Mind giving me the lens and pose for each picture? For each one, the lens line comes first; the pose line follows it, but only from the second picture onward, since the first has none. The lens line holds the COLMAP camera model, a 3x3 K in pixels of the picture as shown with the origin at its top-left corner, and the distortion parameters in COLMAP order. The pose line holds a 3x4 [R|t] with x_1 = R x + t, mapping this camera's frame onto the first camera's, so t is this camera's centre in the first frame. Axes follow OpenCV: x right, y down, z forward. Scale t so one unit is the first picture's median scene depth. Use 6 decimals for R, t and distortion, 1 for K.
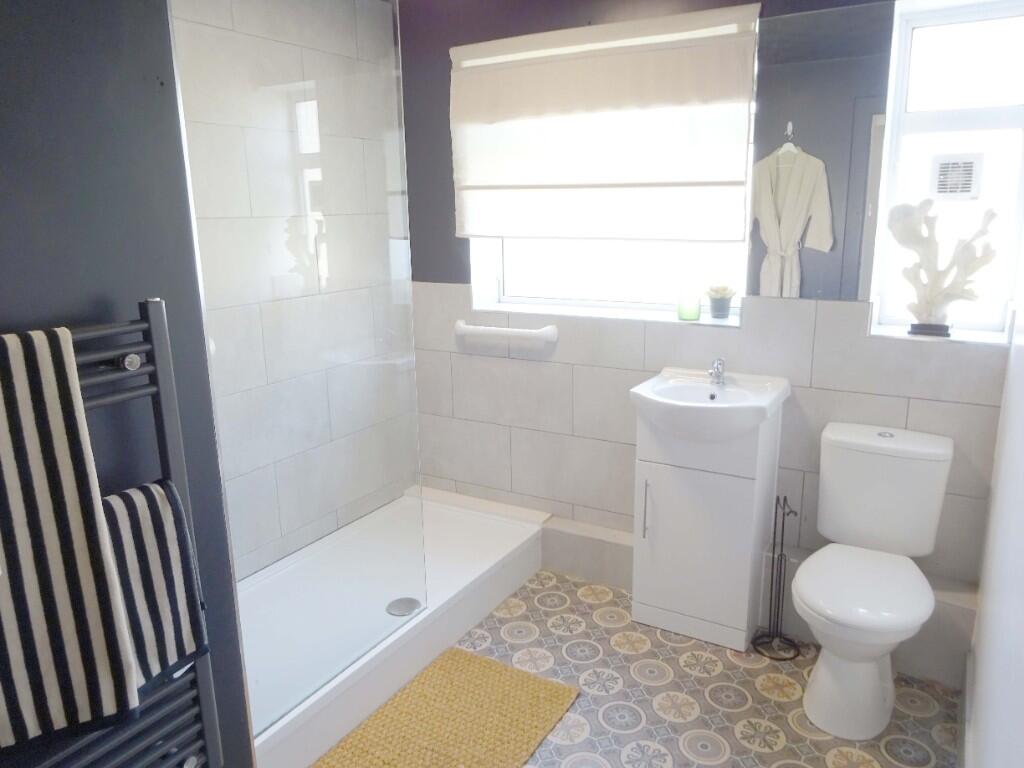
lens RADIAL K [[755.7, 0, 512.0], [0, 755.7, 384.0], [0, 0, 1]] dist [0.000046, -0.000716]
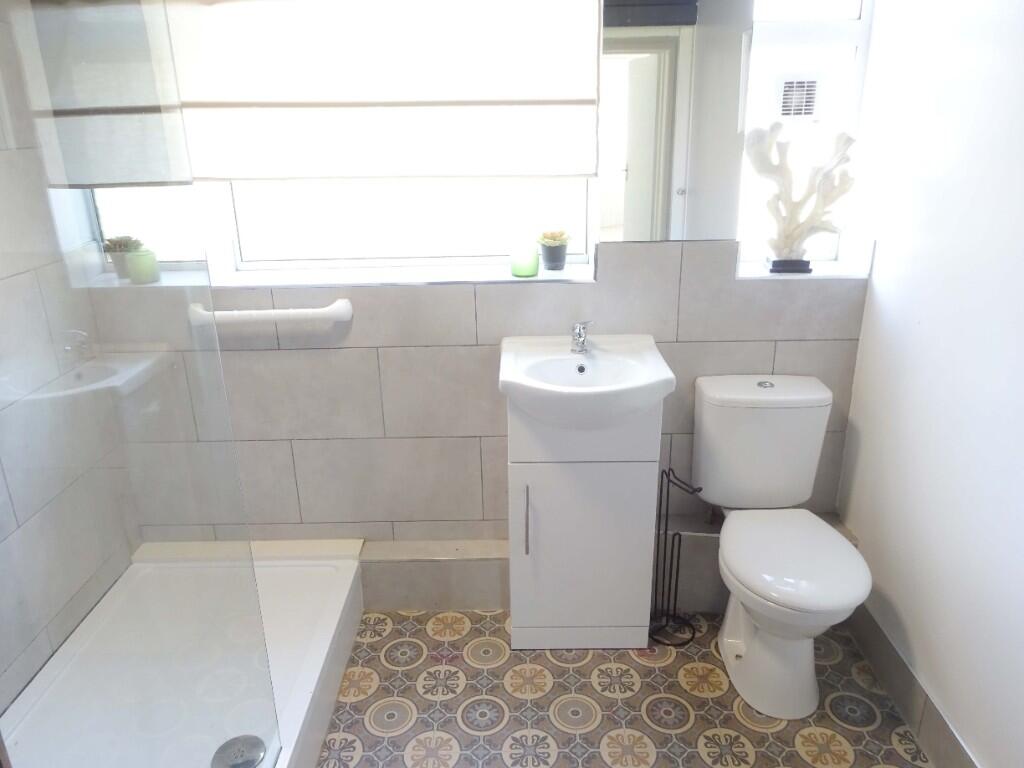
lens RADIAL K [[746.8, 0, 512.0], [0, 746.8, 384.0], [0, 0, 1]] dist [0.000623, 0.000912]
pose [[0.861135, -0.169909, 0.479143, -0.199510], [0.121020, 0.983914, 0.131403, -0.086005], [-0.493762, -0.055170, 0.867845, 0.337447]]
